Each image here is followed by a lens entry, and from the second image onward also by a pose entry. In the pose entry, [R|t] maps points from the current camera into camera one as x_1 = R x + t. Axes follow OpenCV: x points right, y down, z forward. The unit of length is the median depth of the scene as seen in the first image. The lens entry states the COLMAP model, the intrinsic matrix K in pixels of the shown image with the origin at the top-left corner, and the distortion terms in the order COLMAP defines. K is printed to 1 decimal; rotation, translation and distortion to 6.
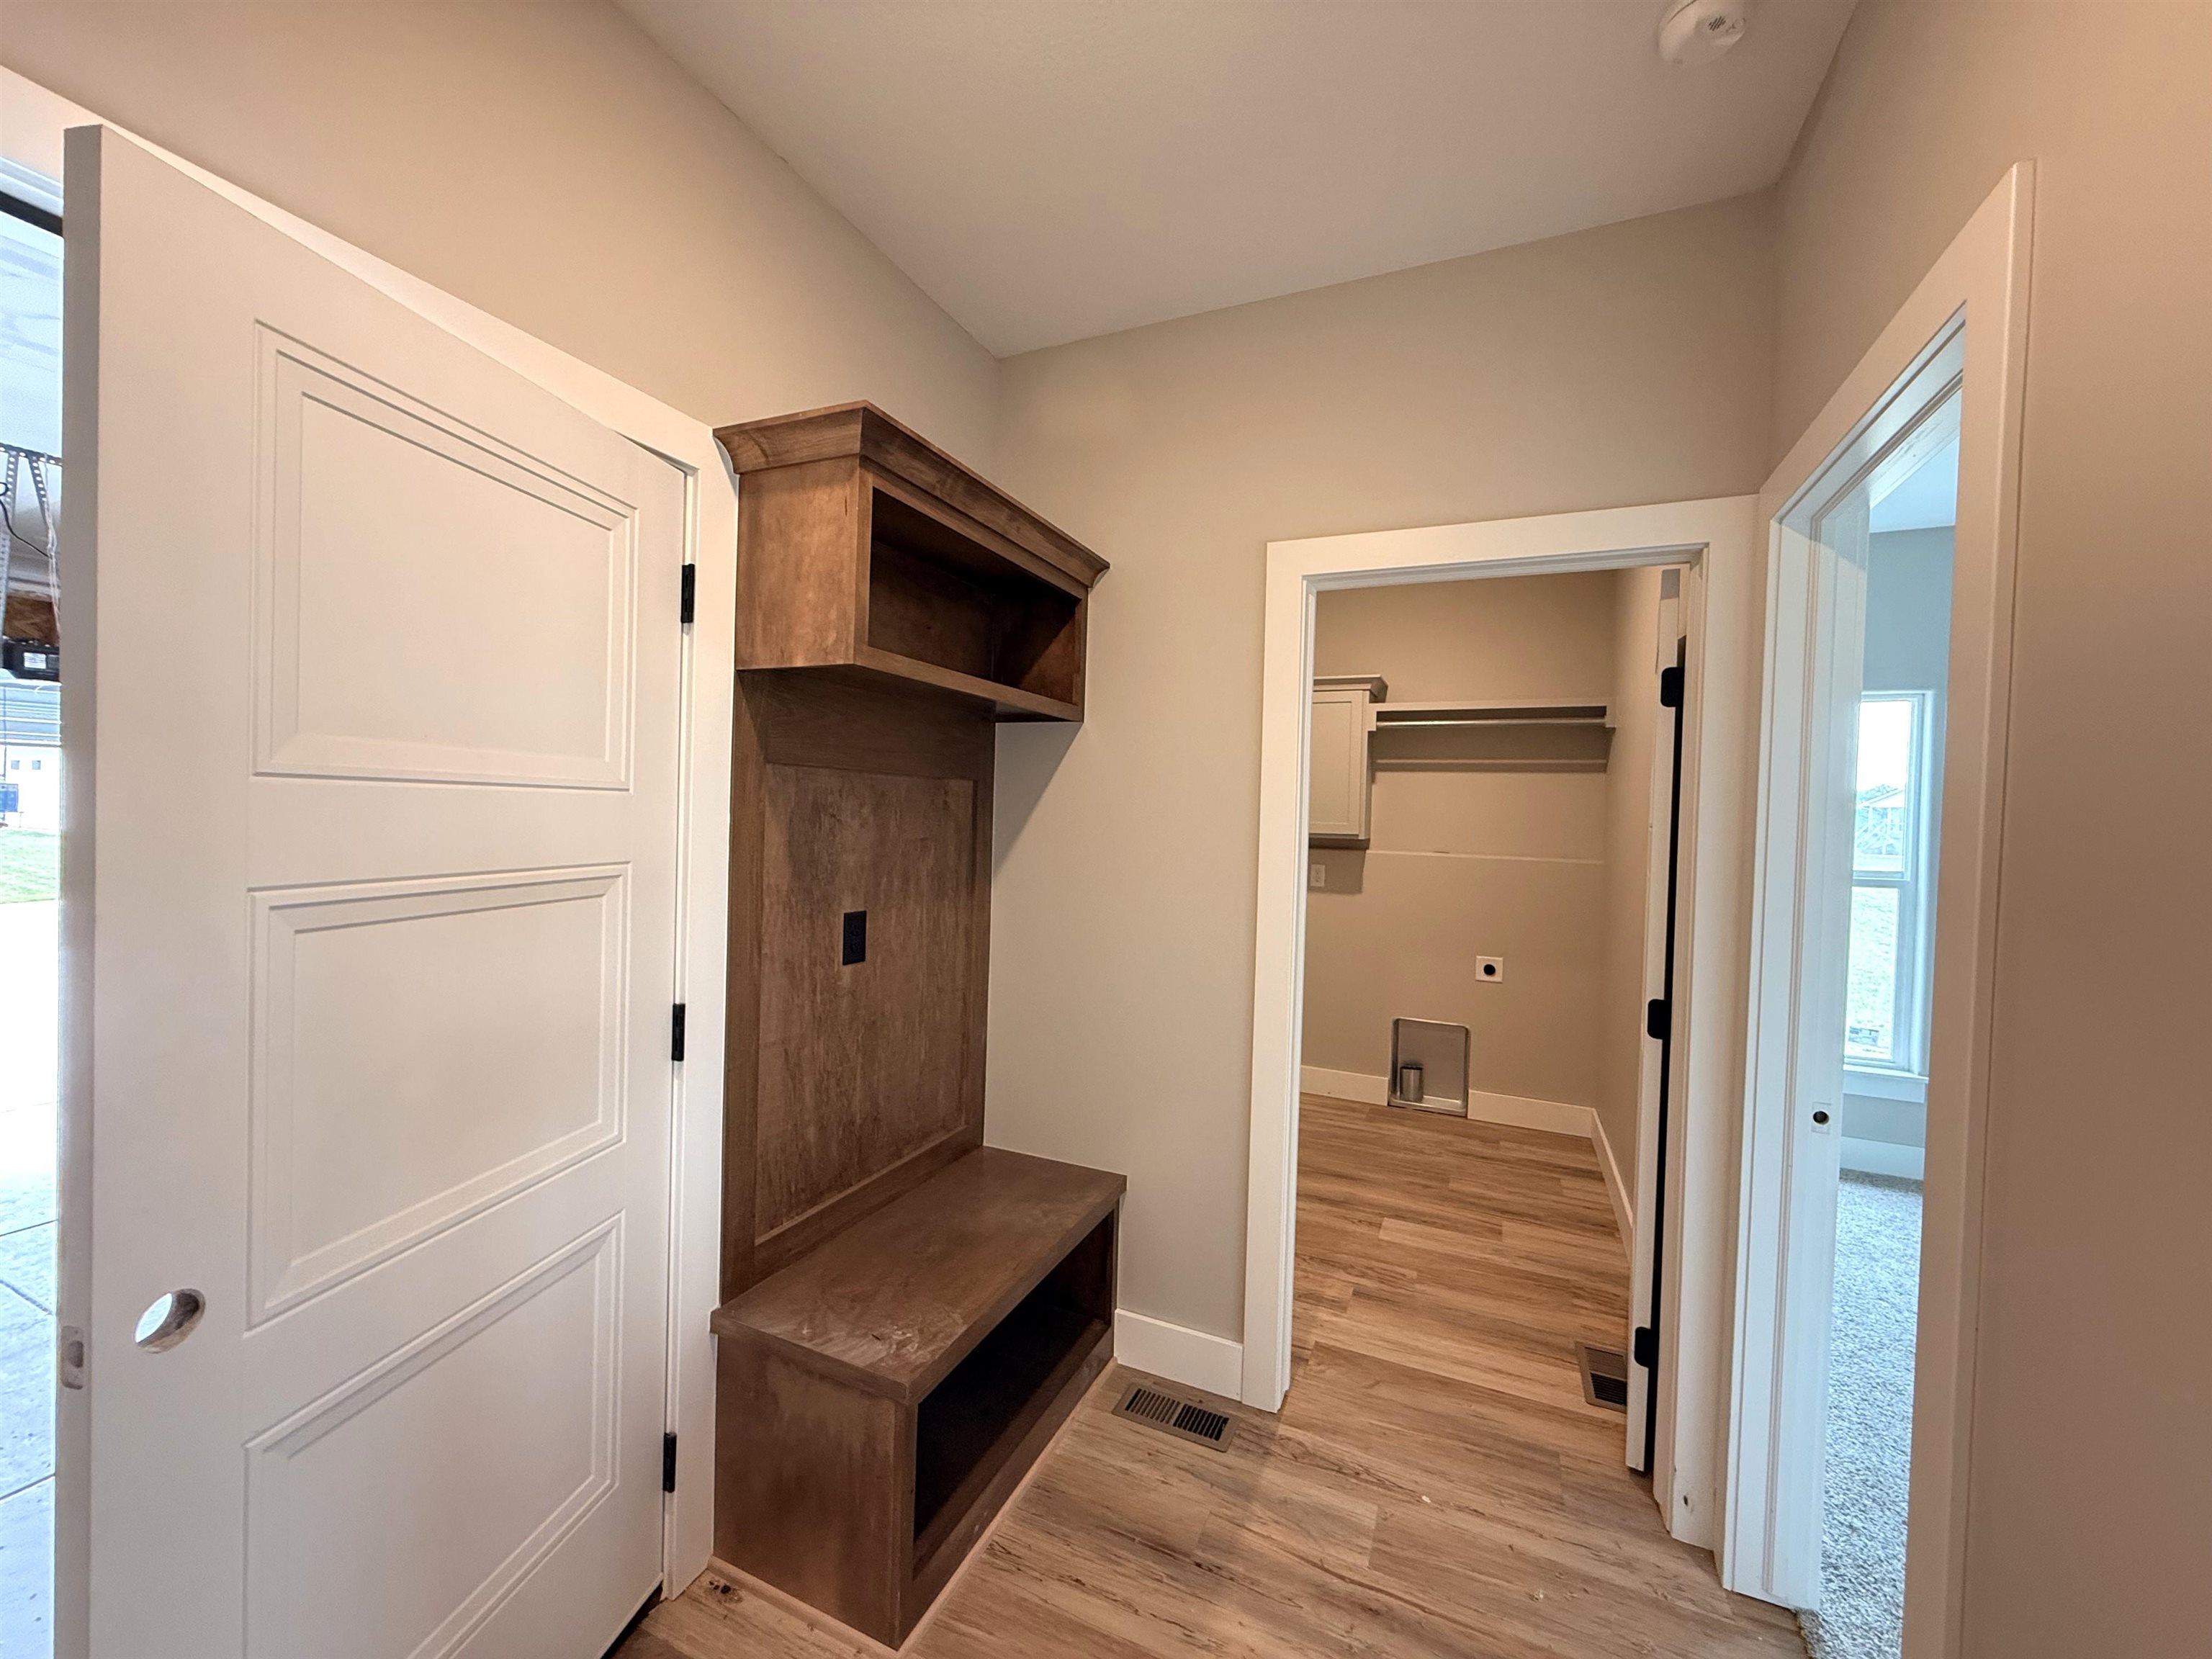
lens RADIAL K [[879.8, 0, 1099.9], [0, 879.8, 832.0], [0, 0, 1]] dist [-0.001541, 0.000620]
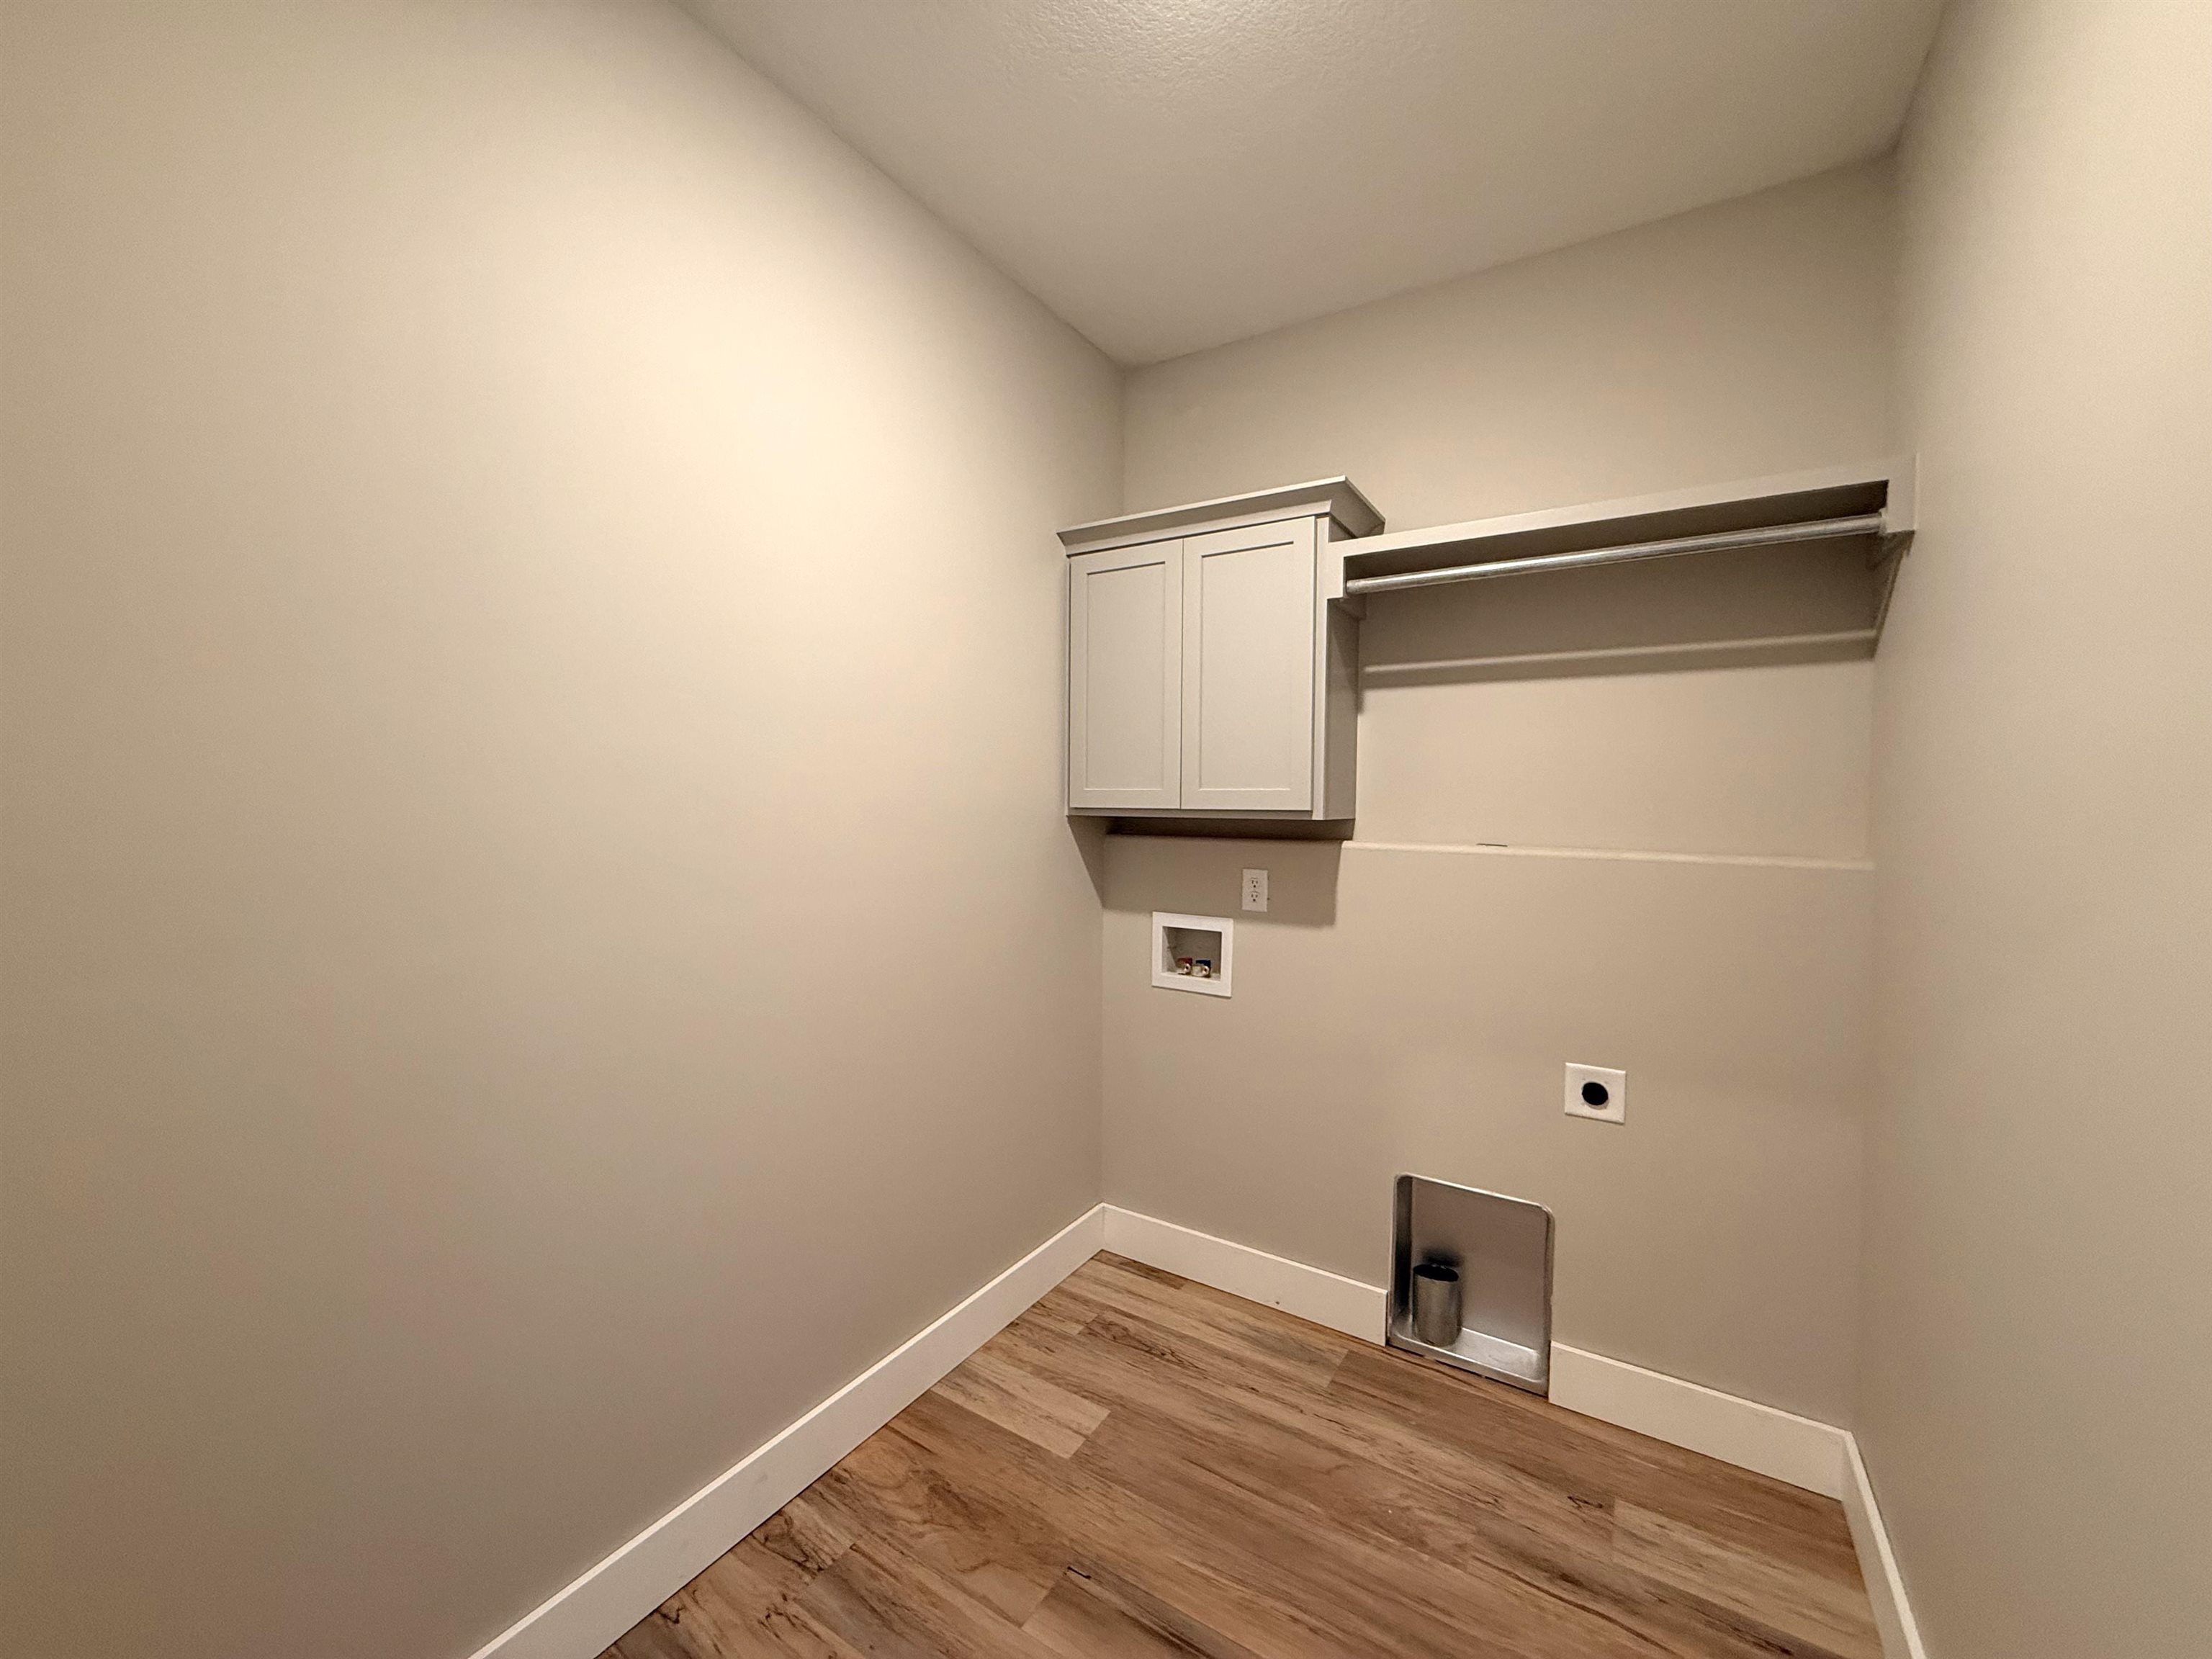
lens RADIAL K [[879.8, 0, 1099.9], [0, 879.8, 832.0], [0, 0, 1]] dist [-0.001541, 0.000620]
pose [[0.989705, -0.017310, -0.142073, 0.249827], [0.020246, 0.999610, 0.019243, 0.002750], [0.141685, -0.021921, 0.989669, 0.499464]]
